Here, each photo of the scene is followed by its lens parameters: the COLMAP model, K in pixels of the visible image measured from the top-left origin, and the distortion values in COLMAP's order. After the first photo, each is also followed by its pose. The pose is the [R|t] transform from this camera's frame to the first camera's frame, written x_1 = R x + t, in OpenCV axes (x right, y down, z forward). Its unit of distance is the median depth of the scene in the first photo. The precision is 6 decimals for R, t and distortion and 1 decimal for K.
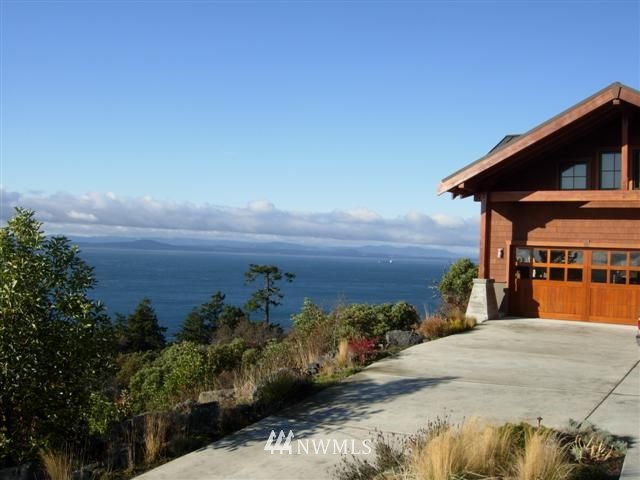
lens RADIAL K [[671.9, 0, 320.0], [0, 671.9, 240.0], [0, 0, 1]] dist [-0.172887, 0.016471]
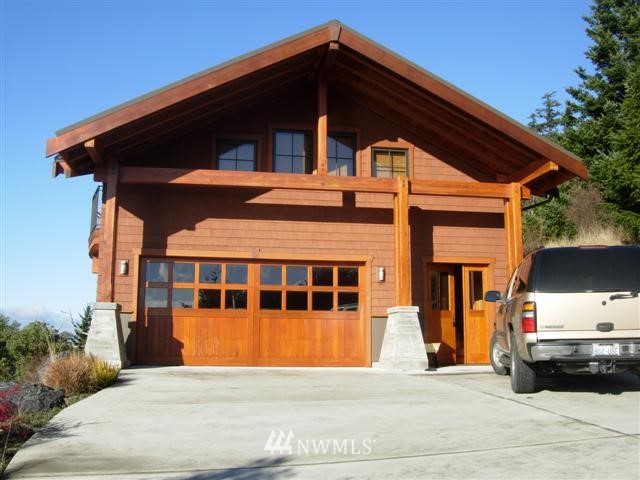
lens RADIAL K [[671.9, 0, 320.0], [0, 671.9, 240.0], [0, 0, 1]] dist [-0.172887, 0.016471]
pose [[0.716863, 0.075945, 0.693066, -0.041353], [0.012319, 0.992515, -0.121500, 0.077418], [-0.697105, 0.095637, 0.710562, 0.426873]]
